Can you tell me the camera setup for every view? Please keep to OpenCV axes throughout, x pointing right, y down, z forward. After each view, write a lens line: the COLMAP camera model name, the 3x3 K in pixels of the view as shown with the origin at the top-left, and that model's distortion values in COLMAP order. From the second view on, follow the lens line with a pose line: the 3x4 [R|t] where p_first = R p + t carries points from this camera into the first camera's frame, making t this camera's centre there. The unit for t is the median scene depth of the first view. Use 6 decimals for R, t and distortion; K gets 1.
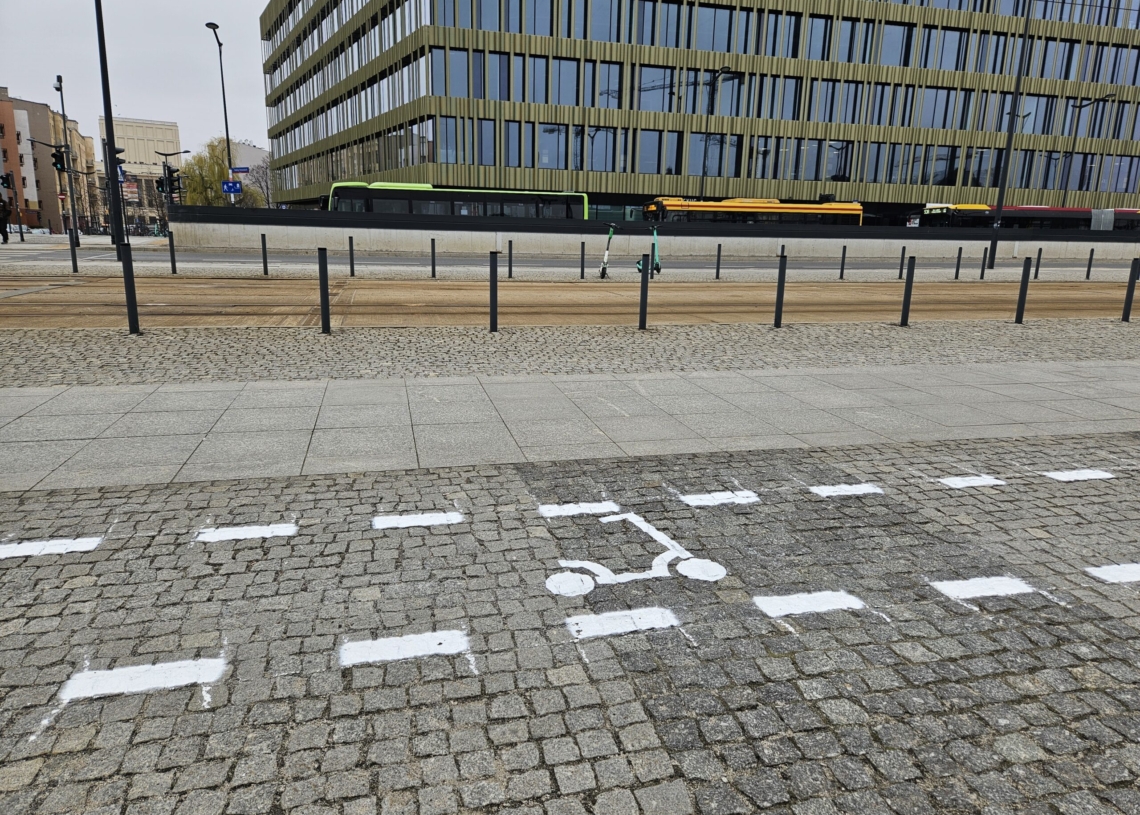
lens RADIAL K [[745.4, 0, 570.0], [0, 745.4, 407.5], [0, 0, 1]] dist [0.061114, -0.051252]
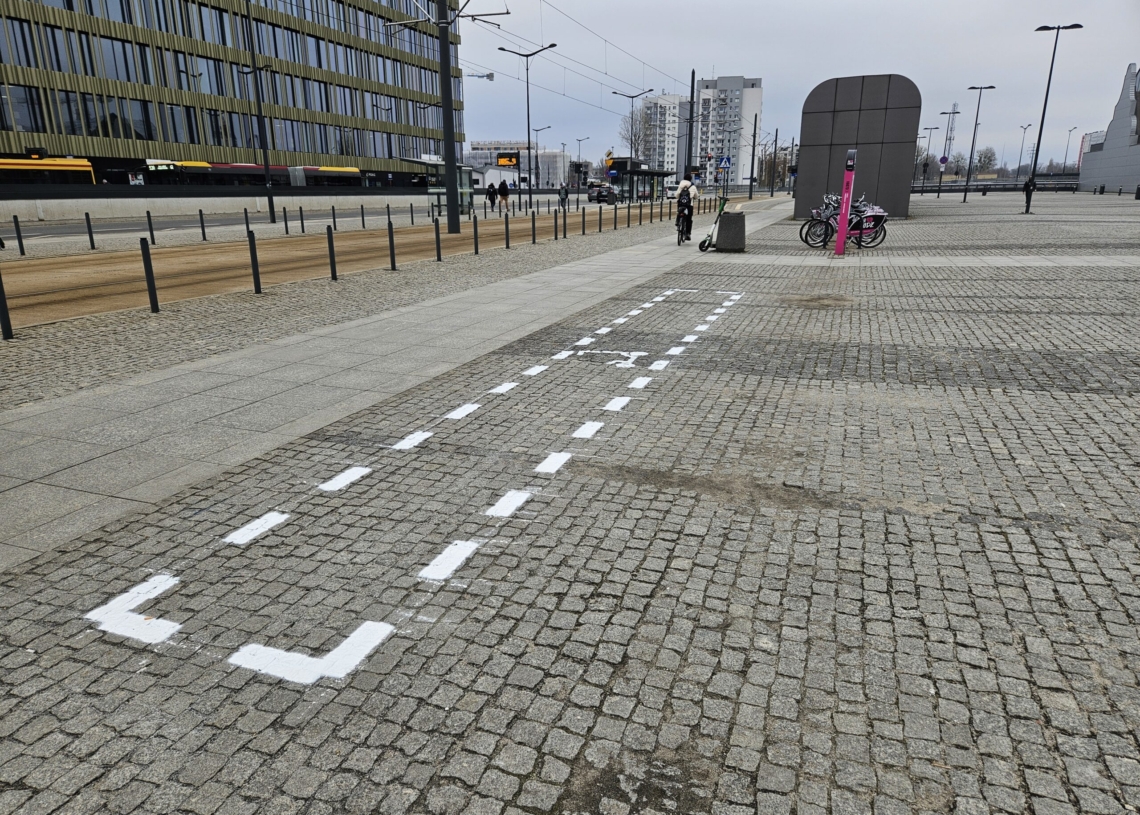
lens RADIAL K [[745.4, 0, 570.0], [0, 745.4, 407.5], [0, 0, 1]] dist [0.061114, -0.051252]
pose [[0.550783, -0.255137, 0.794697, -1.607294], [0.206926, 0.964150, 0.166125, -0.064192], [-0.808591, 0.072945, 0.583832, -0.245023]]
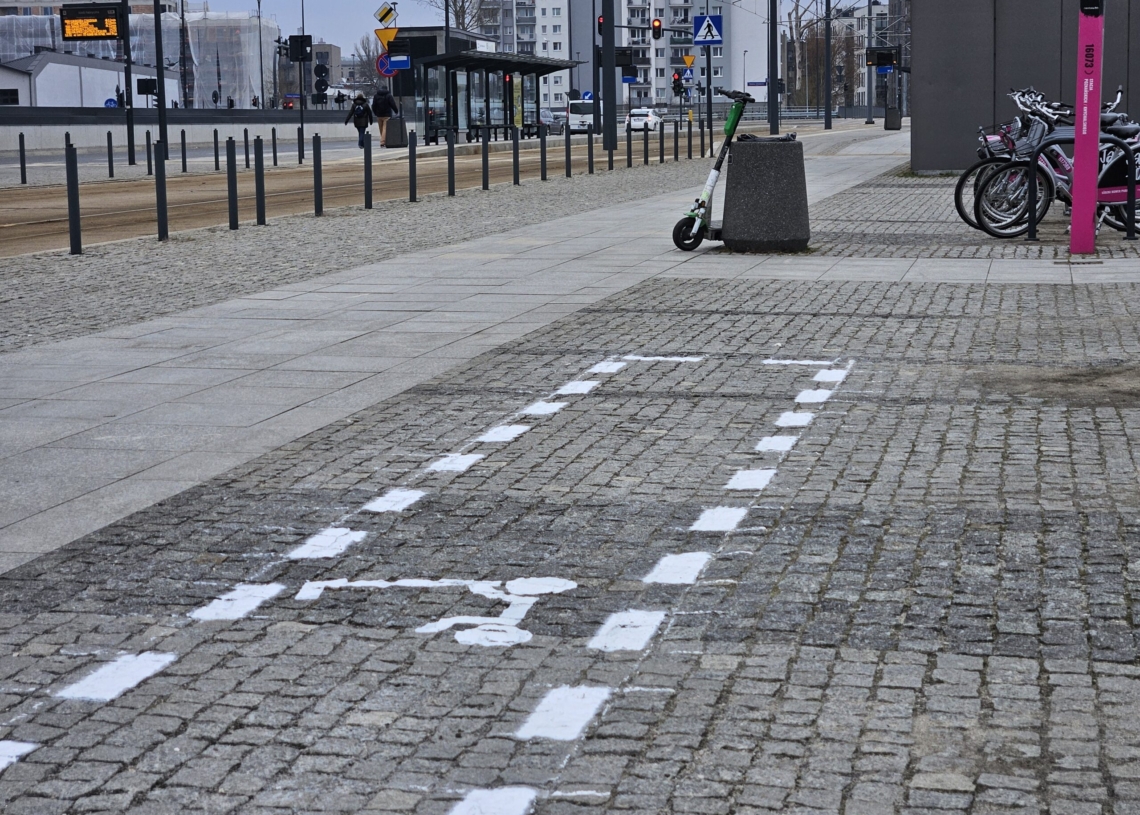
lens RADIAL K [[2136.8, 0, 552.4], [0, 2136.8, 409.9], [0, 0, 1]] dist [-0.290353, 3.940540]
pose [[0.440994, -0.151835, 0.884574, -1.134967], [0.231073, 0.971569, 0.051569, -0.021259], [-0.867254, 0.181659, 0.463541, 0.065586]]
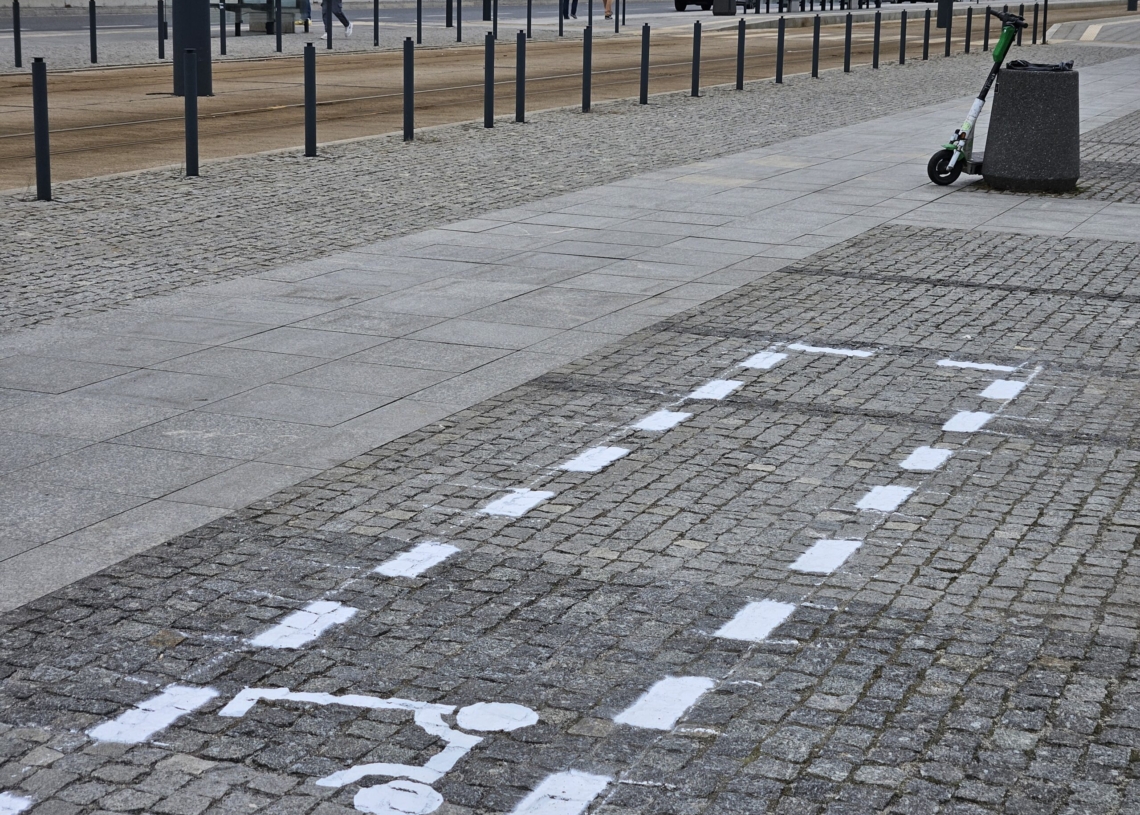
lens RADIAL K [[2136.8, 0, 552.4], [0, 2136.8, 409.9], [0, 0, 1]] dist [-0.290353, 3.940540]
pose [[0.580515, -0.174165, 0.795405, -0.836304], [0.177586, 0.980422, 0.085068, -0.120071], [-0.794648, 0.091869, 0.600079, -0.051119]]
